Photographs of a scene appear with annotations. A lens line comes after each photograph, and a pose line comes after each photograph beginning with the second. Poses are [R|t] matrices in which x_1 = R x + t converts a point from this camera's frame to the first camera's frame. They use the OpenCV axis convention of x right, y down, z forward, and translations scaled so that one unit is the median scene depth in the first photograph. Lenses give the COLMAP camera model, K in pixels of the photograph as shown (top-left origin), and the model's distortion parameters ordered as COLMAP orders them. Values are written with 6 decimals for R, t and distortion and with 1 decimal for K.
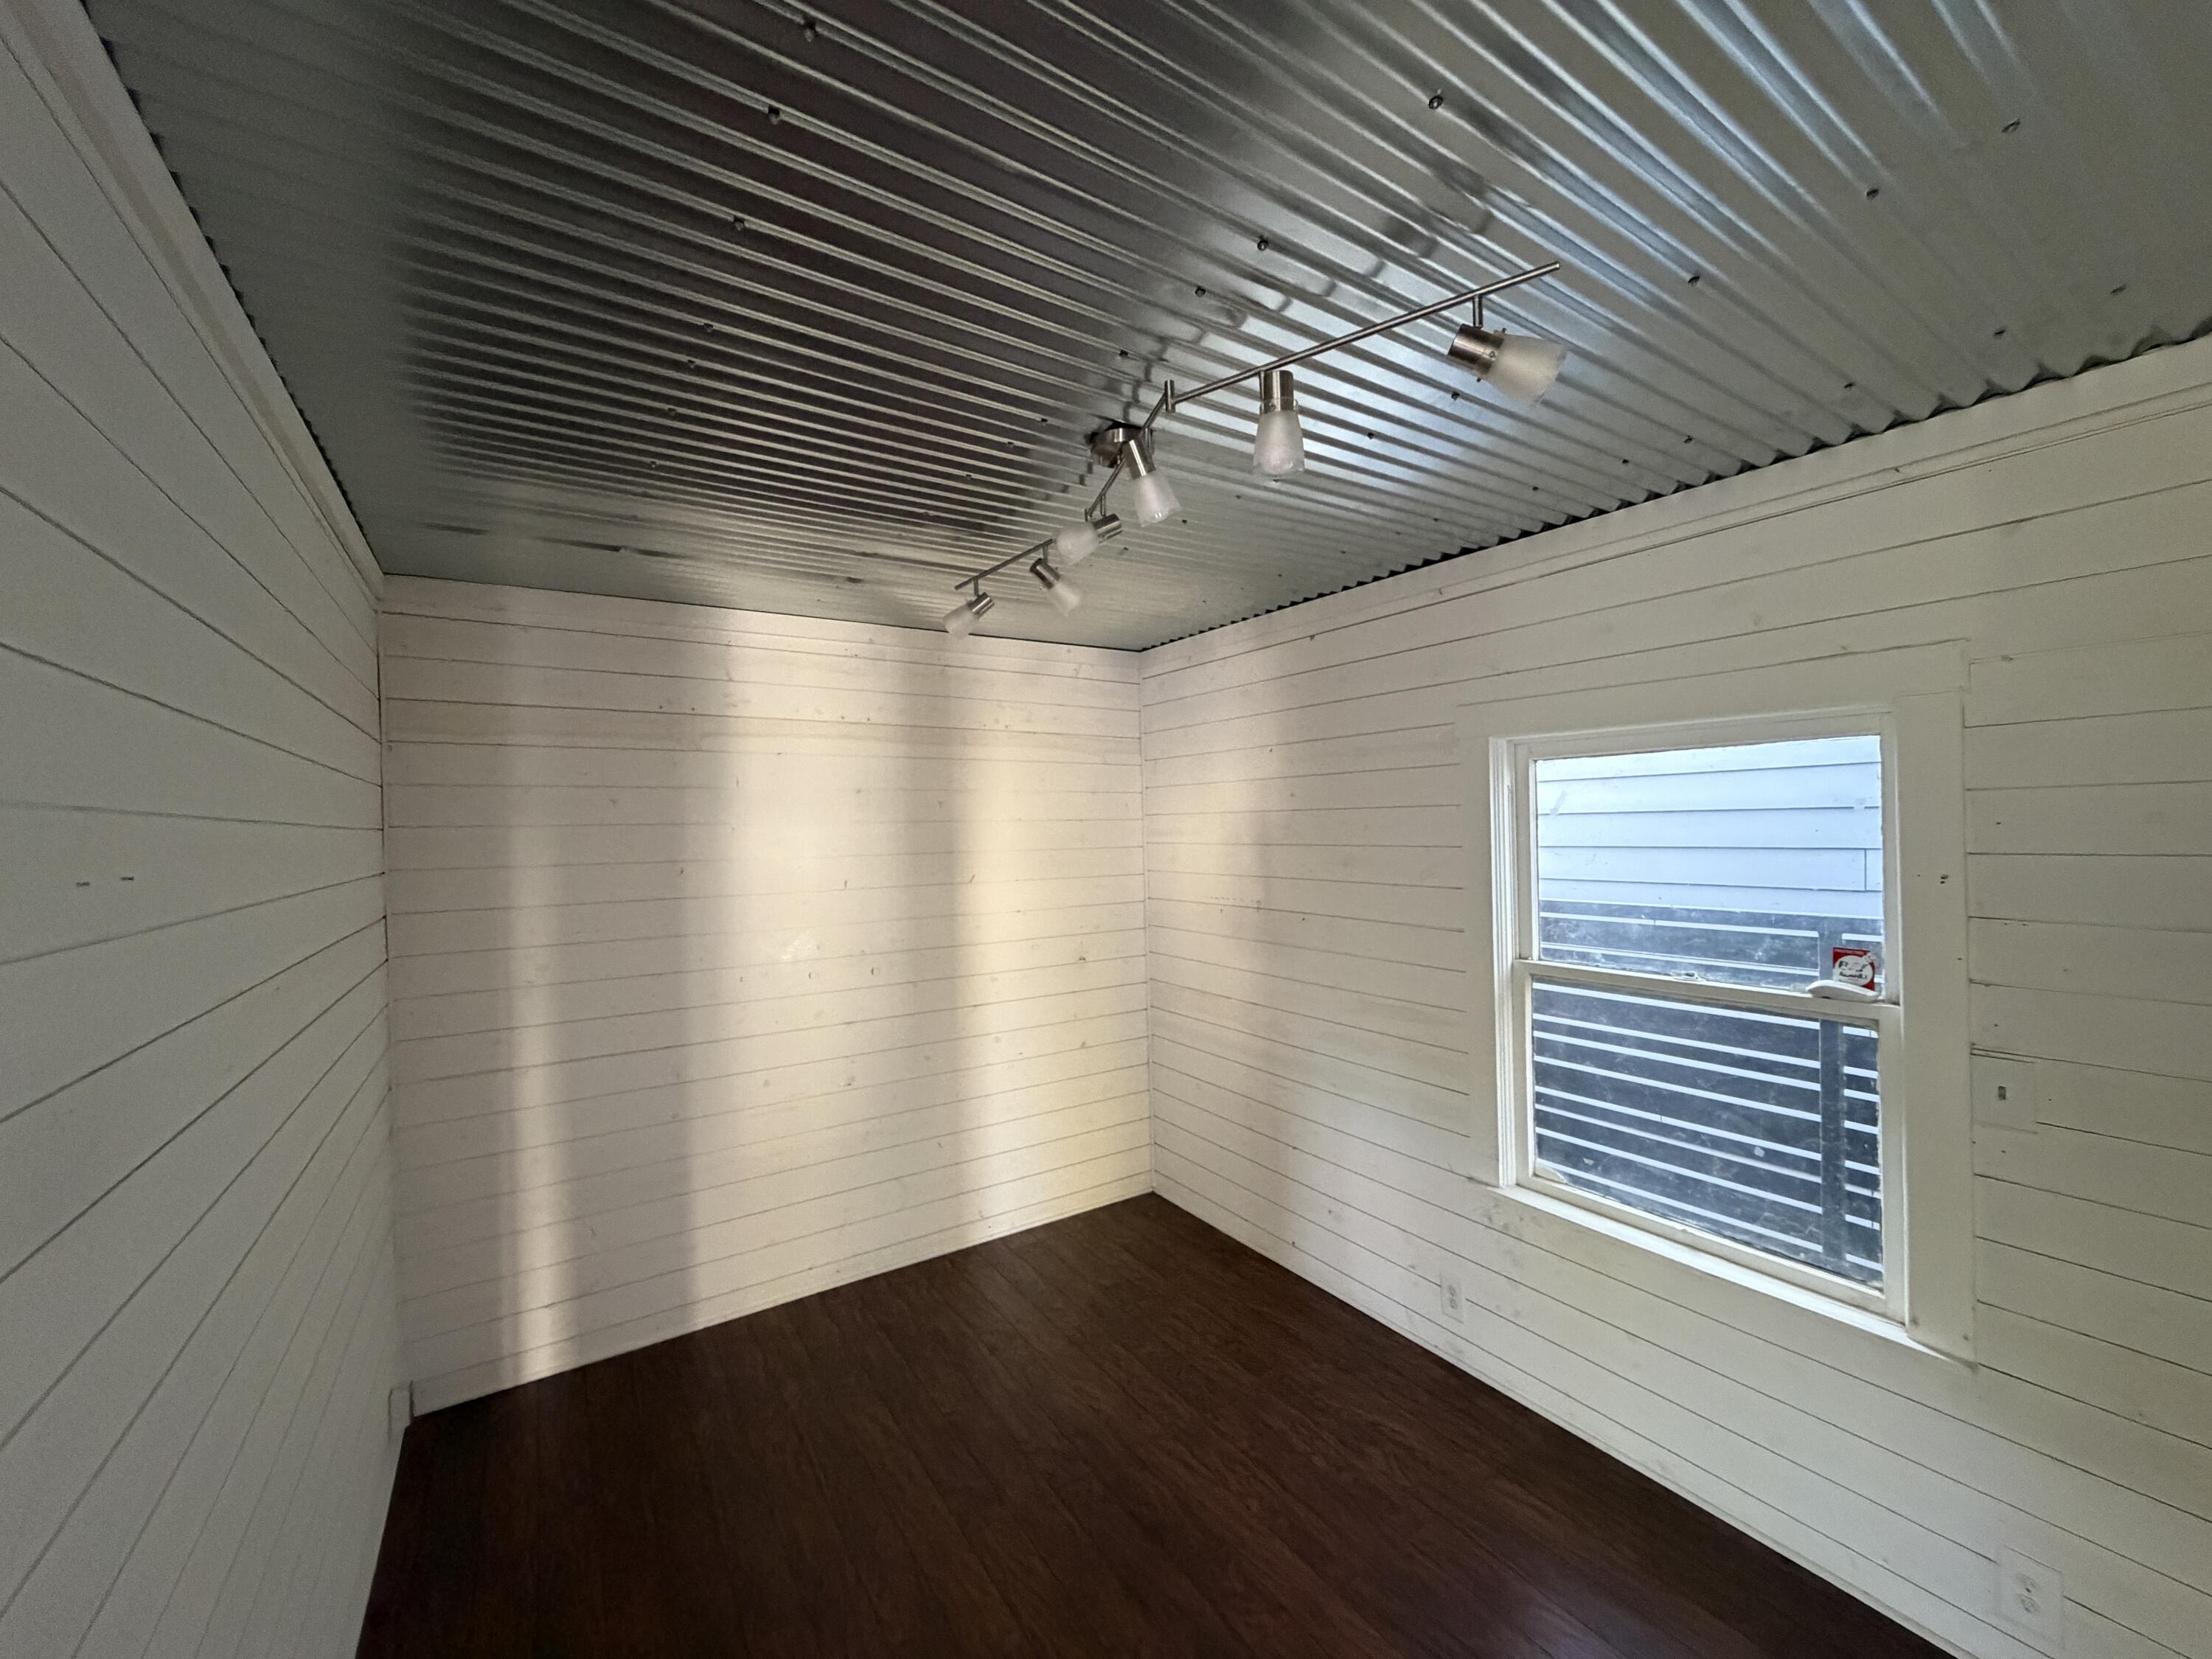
lens RADIAL K [[877.2, 0, 1098.9], [0, 877.2, 832.1], [0, 0, 1]] dist [-0.001106, 0.000391]
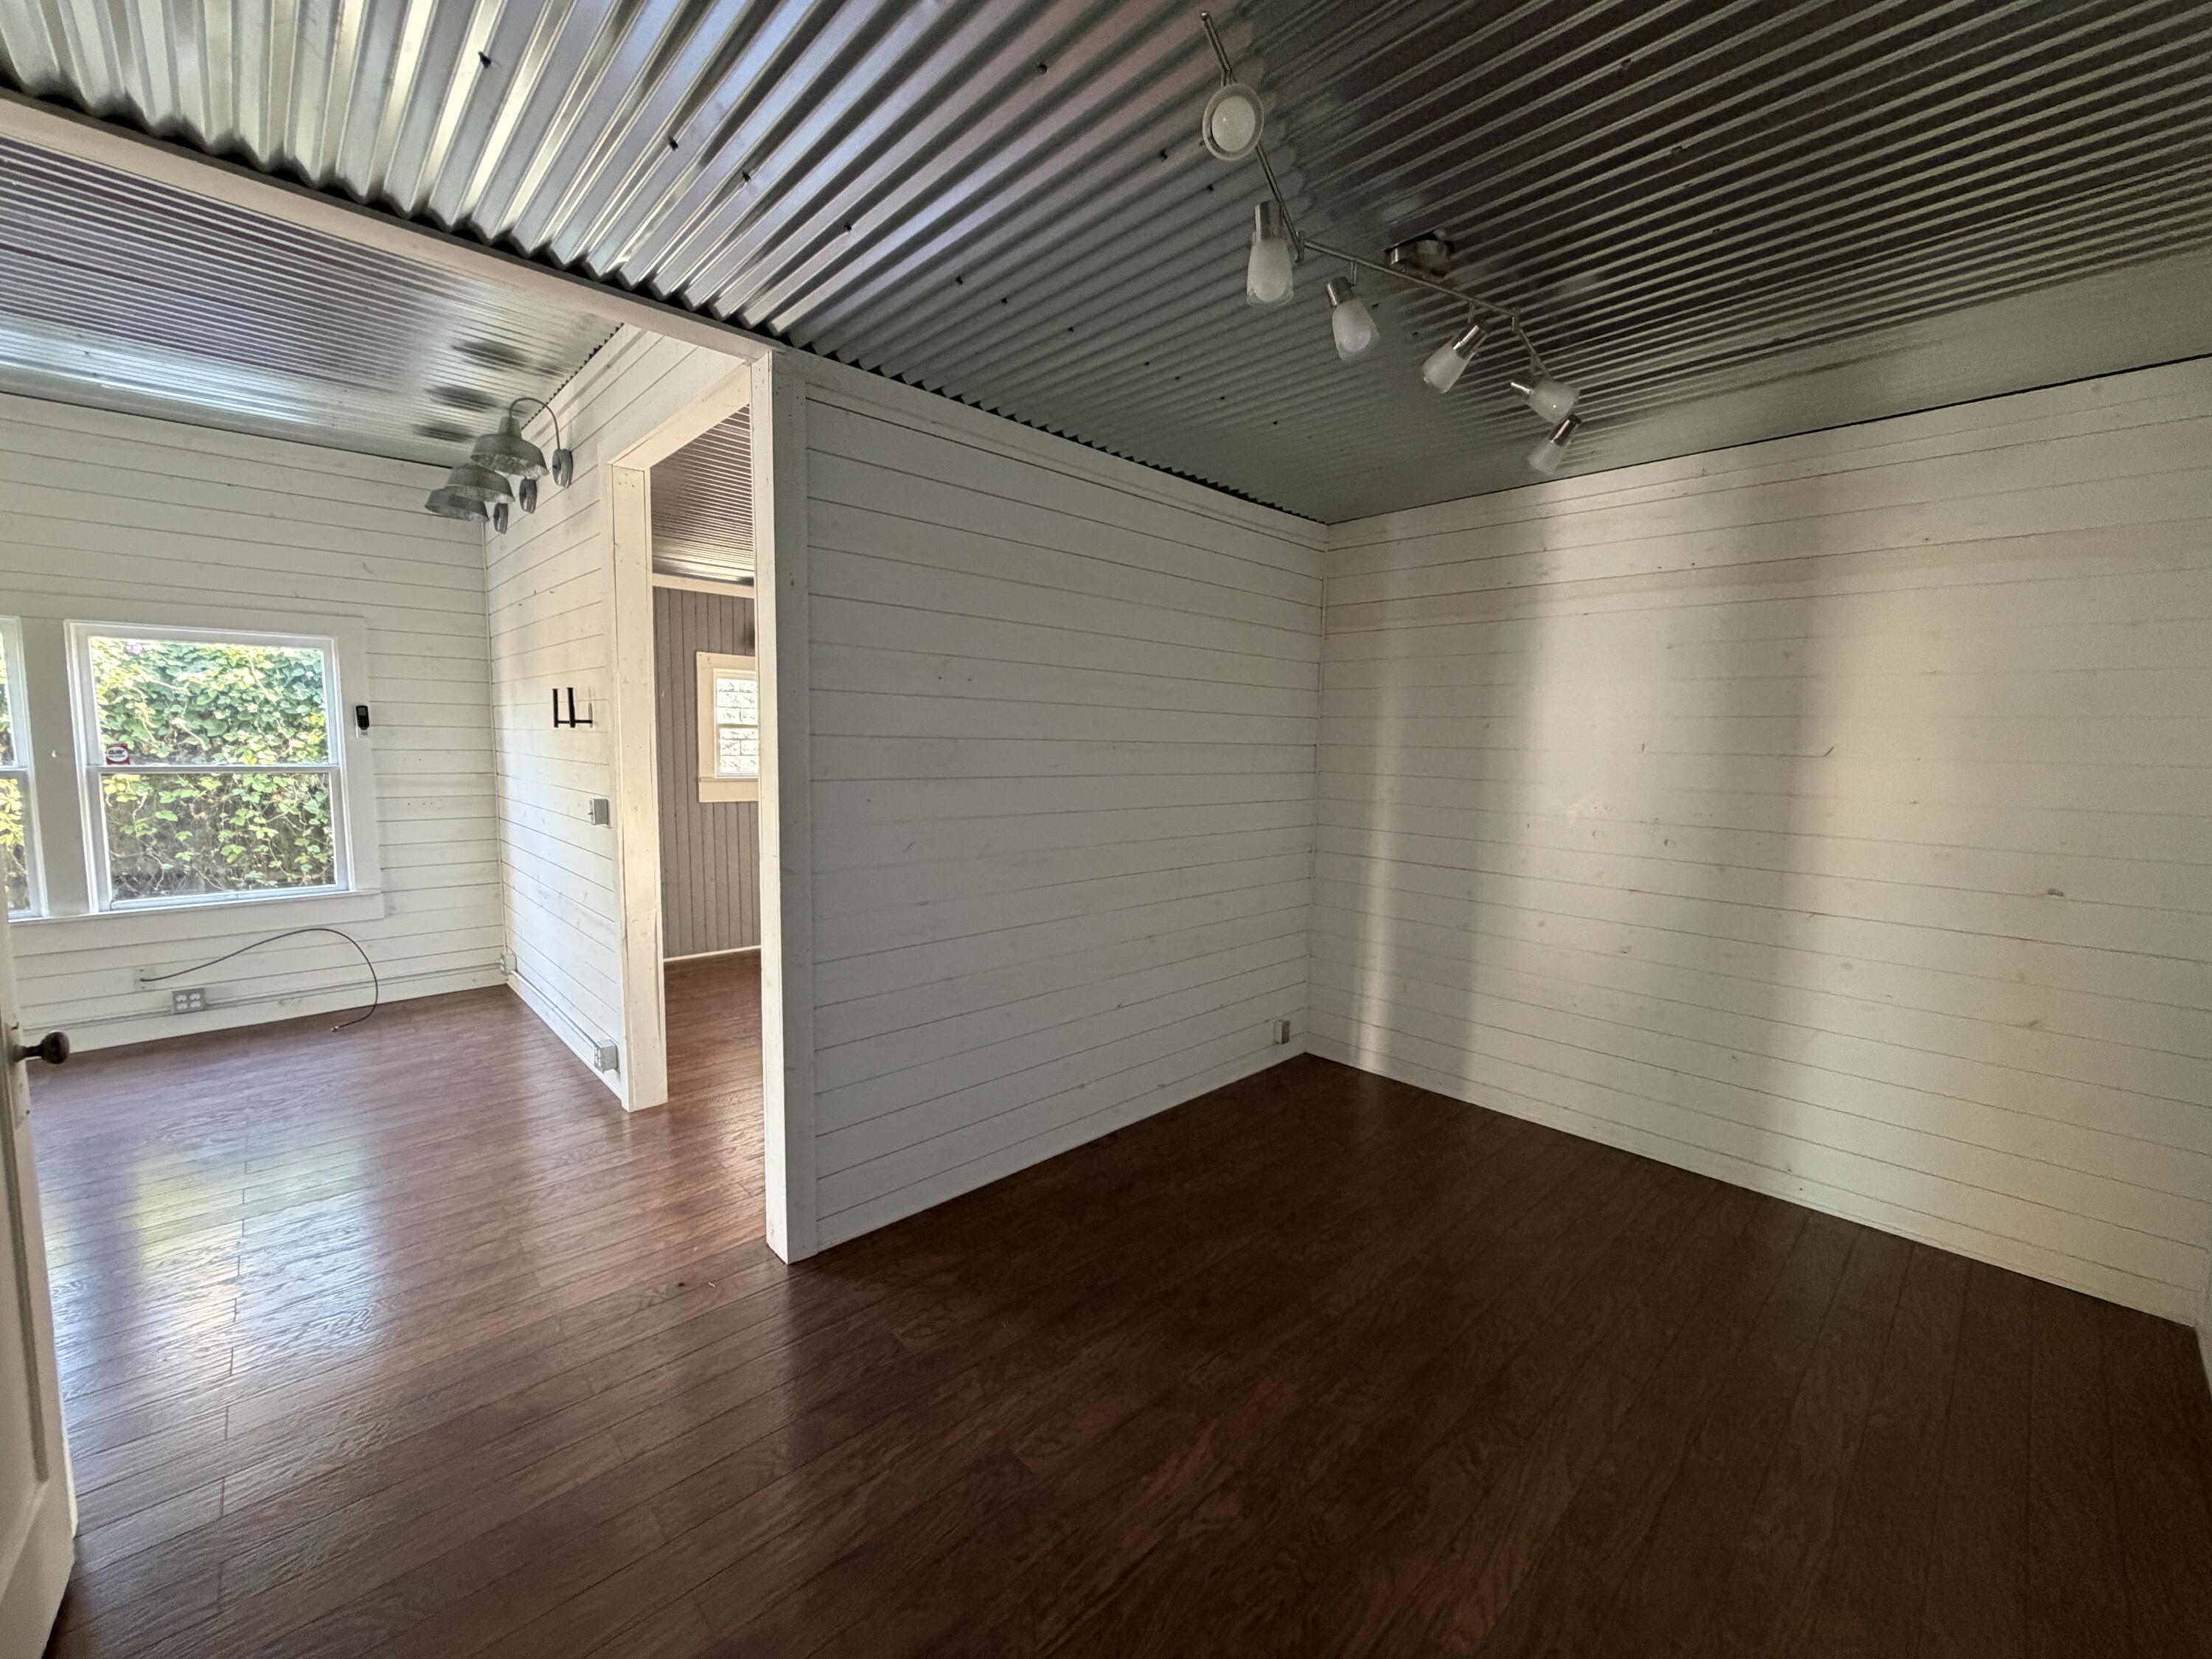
lens RADIAL K [[877.2, 0, 1098.9], [0, 877.2, 832.1], [0, 0, 1]] dist [-0.001106, 0.000391]
pose [[0.181523, 0.126411, -0.975228, 0.601532], [-0.030022, 0.991954, 0.122991, 0.057709], [0.982928, 0.006952, 0.183857, 0.266706]]
